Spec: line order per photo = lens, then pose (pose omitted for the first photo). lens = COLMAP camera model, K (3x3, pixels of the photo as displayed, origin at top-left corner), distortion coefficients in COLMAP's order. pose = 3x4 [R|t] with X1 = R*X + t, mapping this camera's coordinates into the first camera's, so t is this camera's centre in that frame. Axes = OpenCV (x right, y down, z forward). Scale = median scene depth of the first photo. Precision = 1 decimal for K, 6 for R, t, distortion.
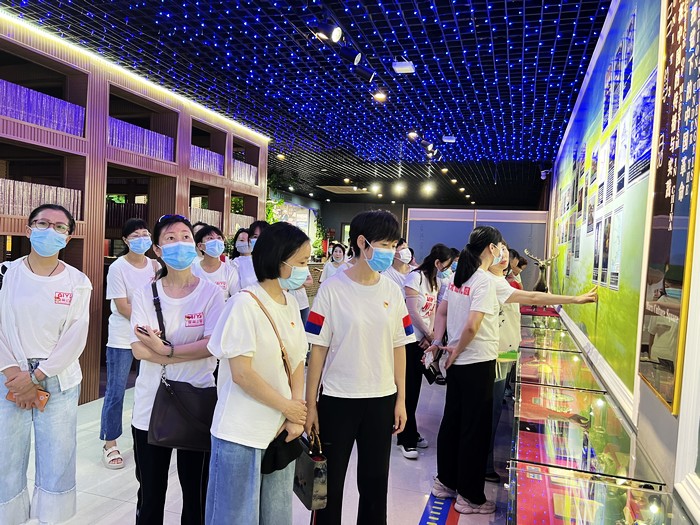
lens RADIAL K [[523.8, 0, 350.3], [0, 523.8, 263.1], [0, 0, 1]] dist [0.009010, 0.000858]
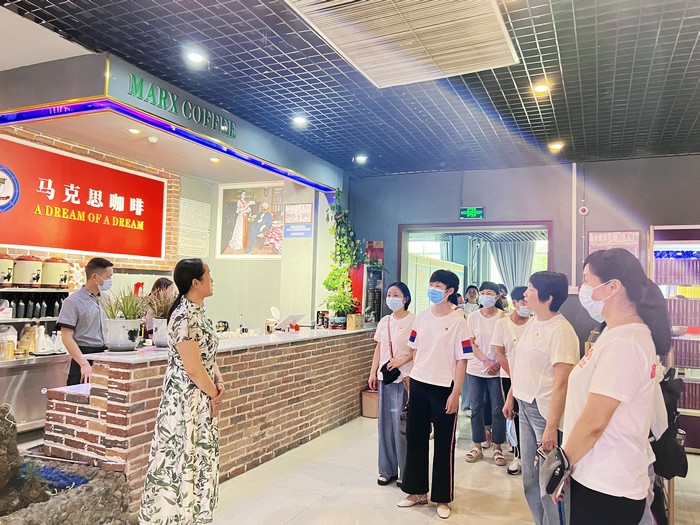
lens RADIAL K [[523.8, 0, 350.2], [0, 523.8, 263.9], [0, 0, 1]] dist [0.009010, 0.000858]
pose [[0.991726, -0.033668, -0.123882, -0.006947], [0.022458, 0.995616, -0.090803, -0.013178], [0.126396, 0.087270, 0.988134, 0.632001]]
